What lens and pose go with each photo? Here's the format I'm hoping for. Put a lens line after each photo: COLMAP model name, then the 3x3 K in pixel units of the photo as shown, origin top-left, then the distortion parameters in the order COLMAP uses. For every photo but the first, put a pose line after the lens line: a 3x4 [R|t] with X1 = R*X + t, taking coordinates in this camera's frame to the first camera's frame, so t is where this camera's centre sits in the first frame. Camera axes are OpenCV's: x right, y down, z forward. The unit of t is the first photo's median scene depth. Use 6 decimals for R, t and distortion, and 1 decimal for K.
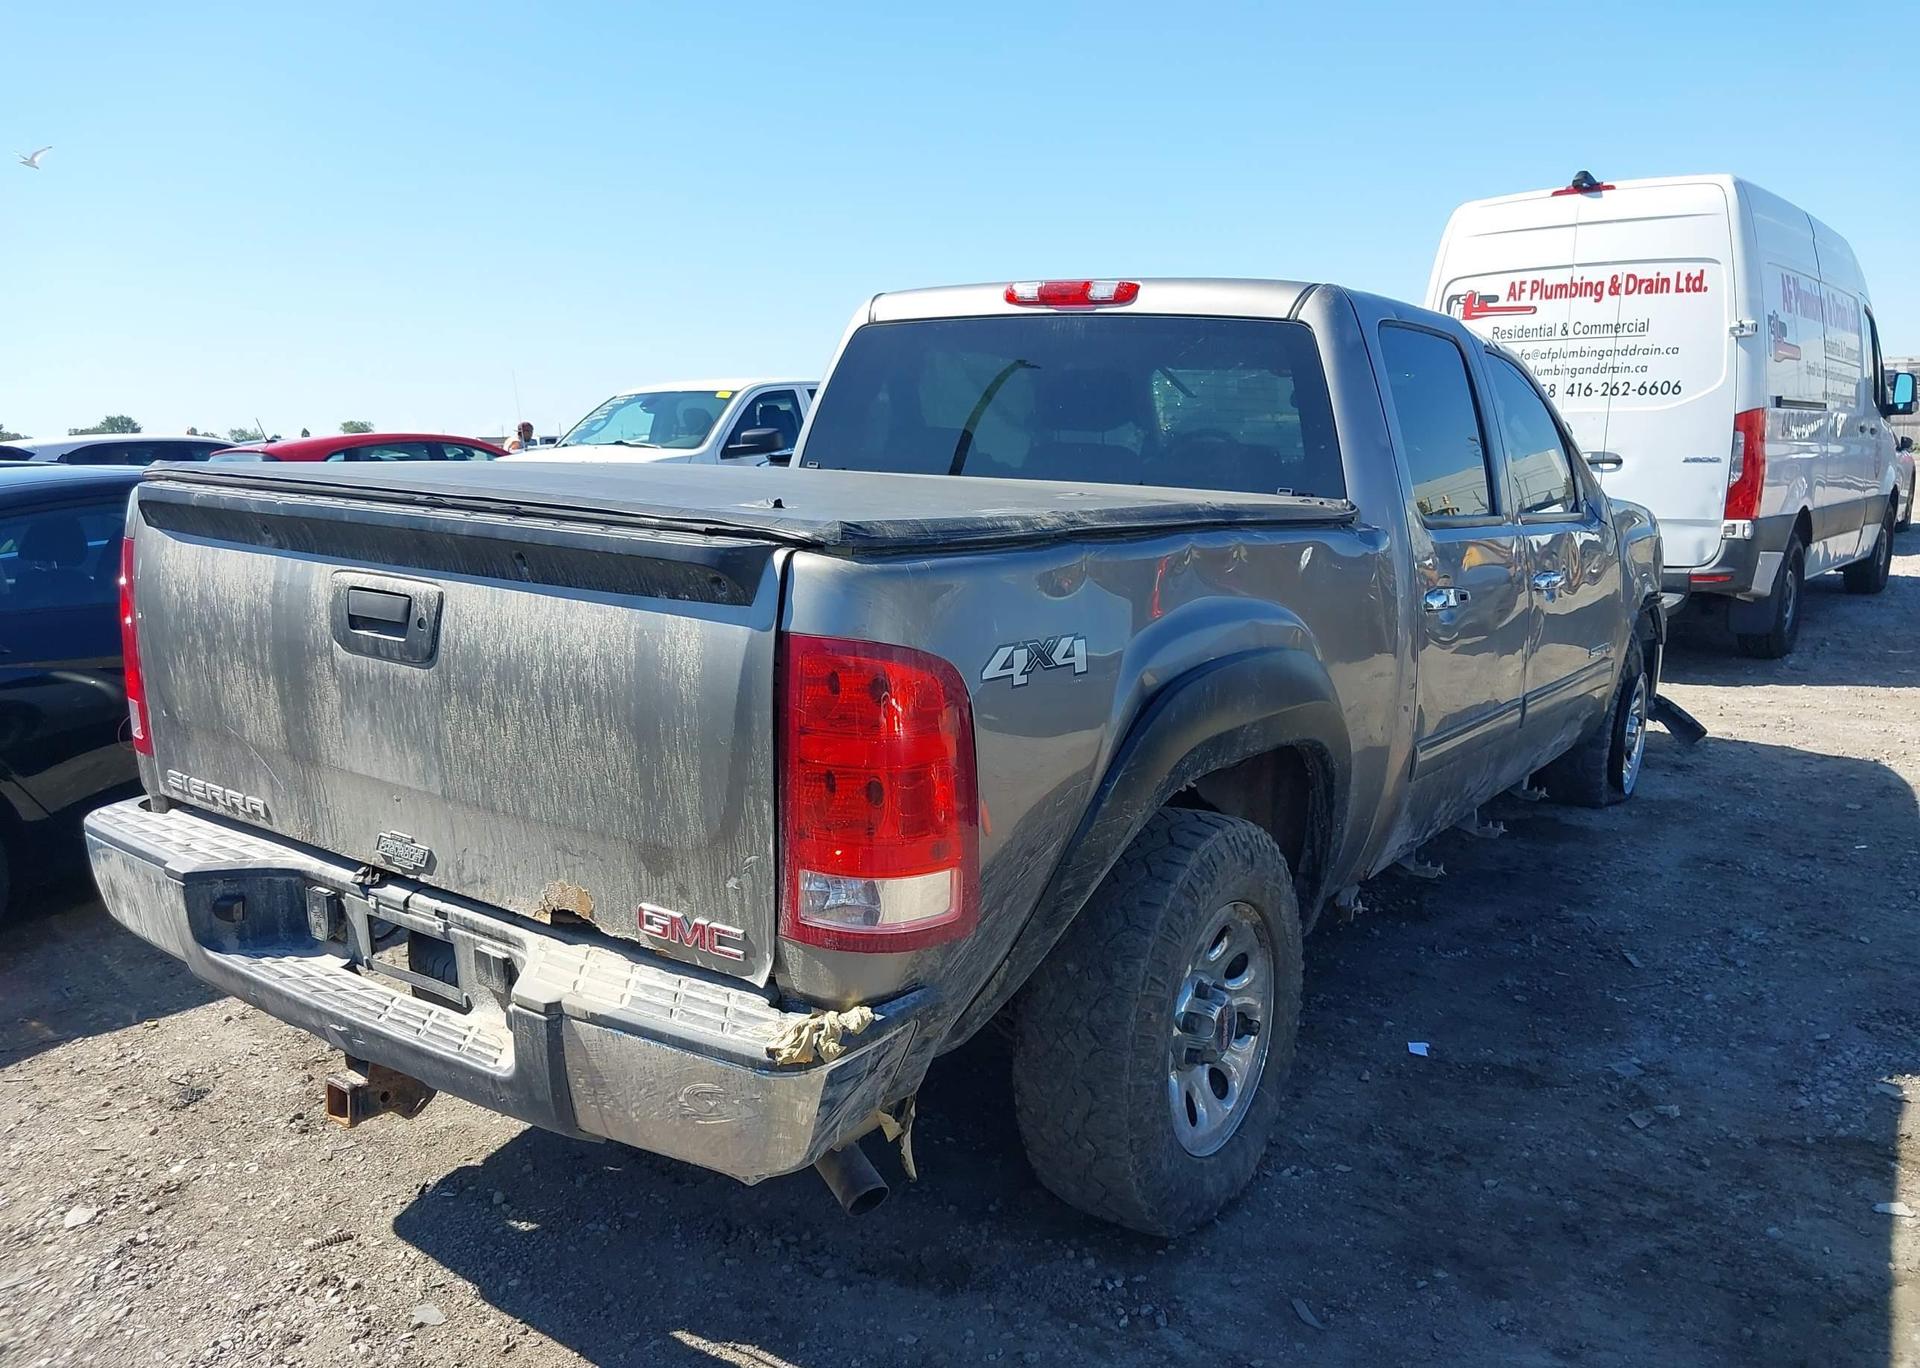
lens RADIAL K [[1496.6, 0, 960.0], [0, 1496.6, 684.0], [0, 0, 1]] dist [0.038856, -0.000201]
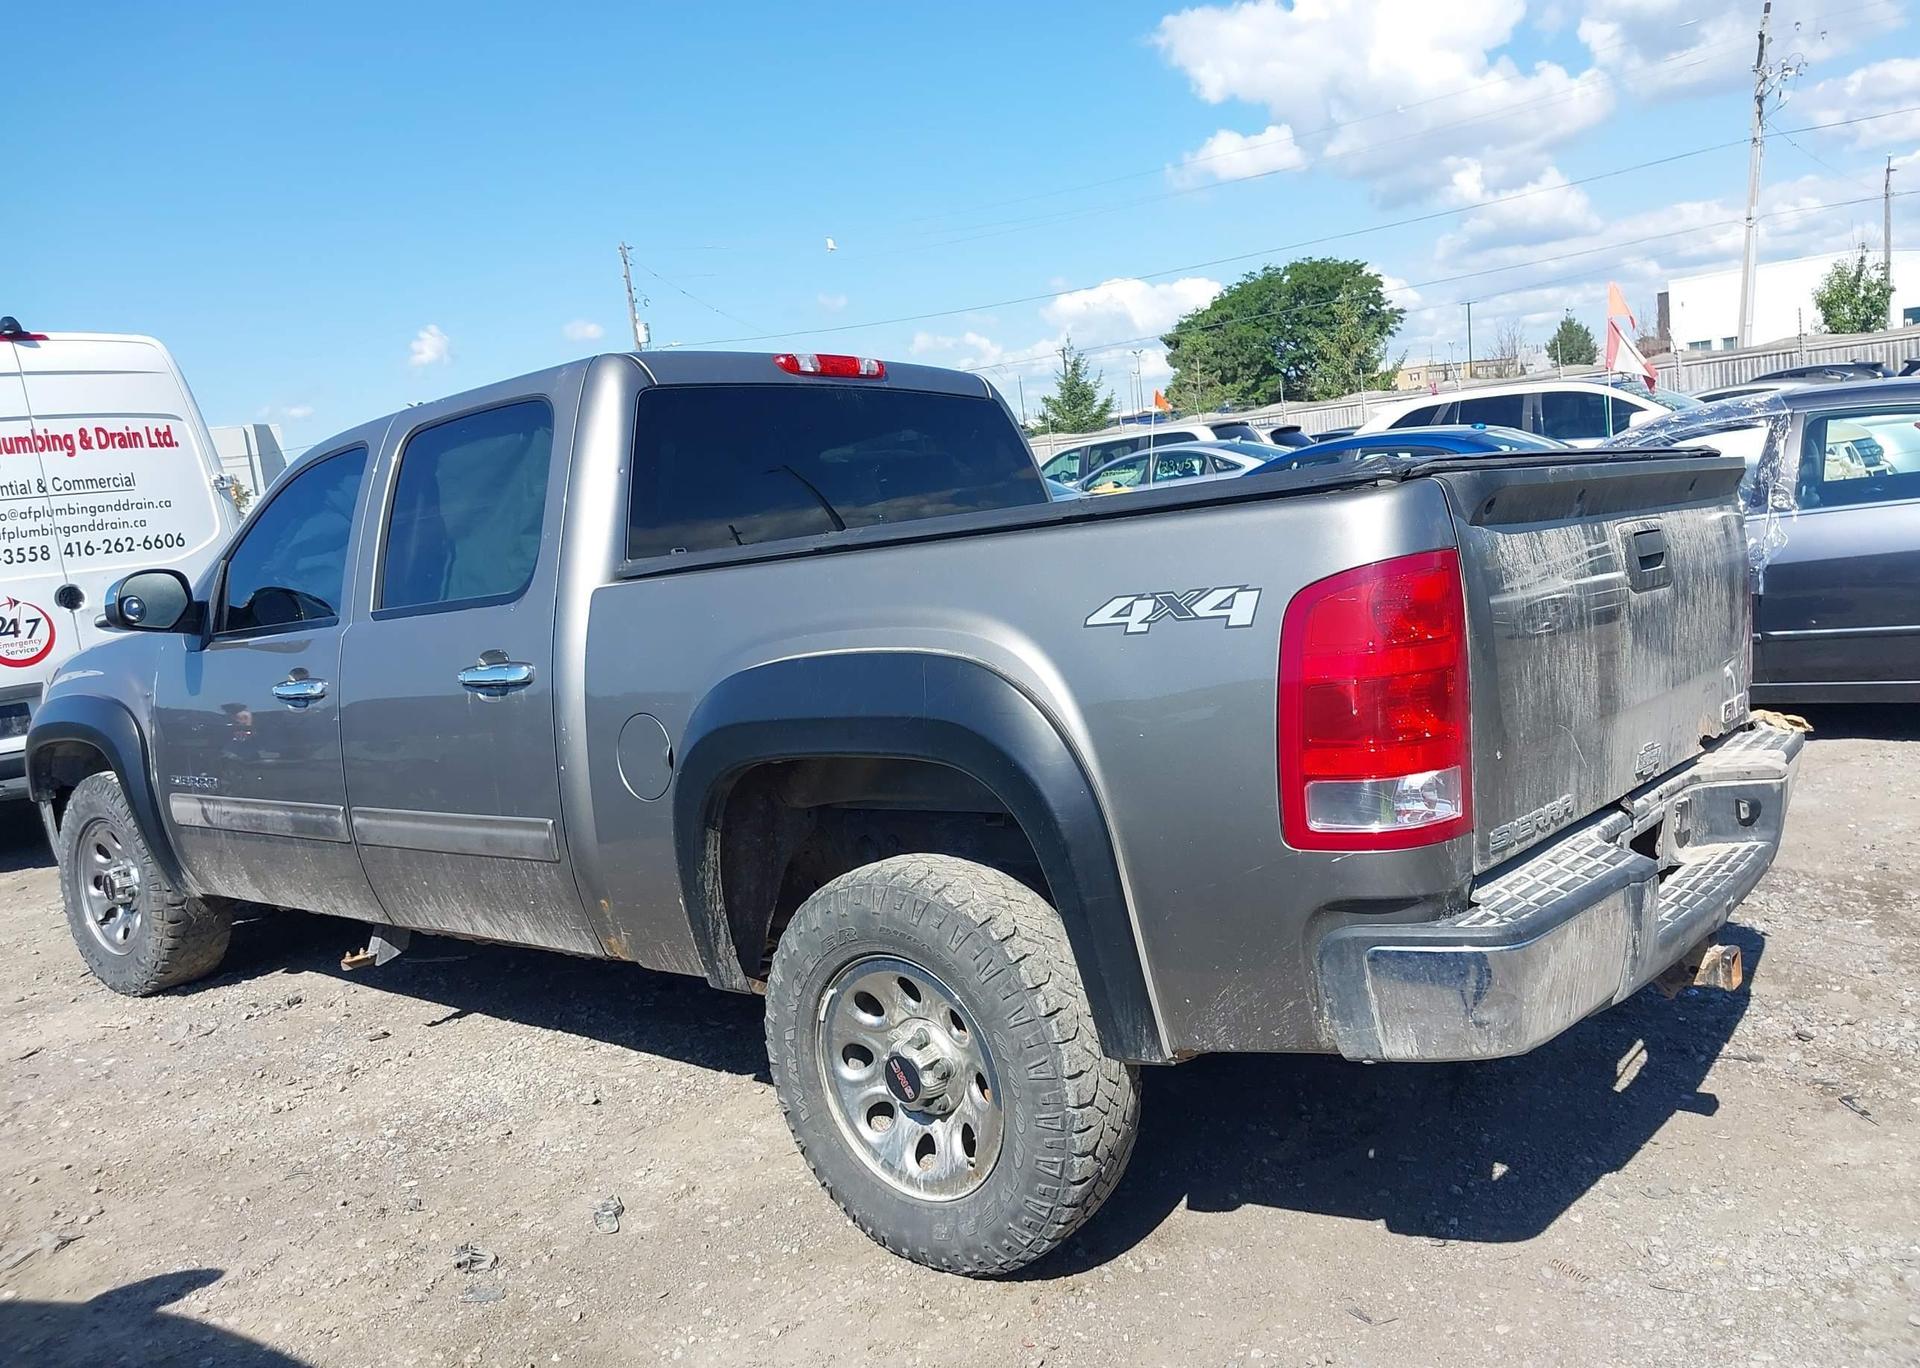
lens RADIAL K [[1501.0, 0, 953.5], [0, 1501.0, 722.8], [0, 0, 1]] dist [0.006036, -0.011643]
pose [[0.113397, -0.157387, 0.981005, -0.977020], [0.276143, 0.953463, 0.121048, -0.126522], [-0.954403, 0.257172, 0.151581, 0.832762]]
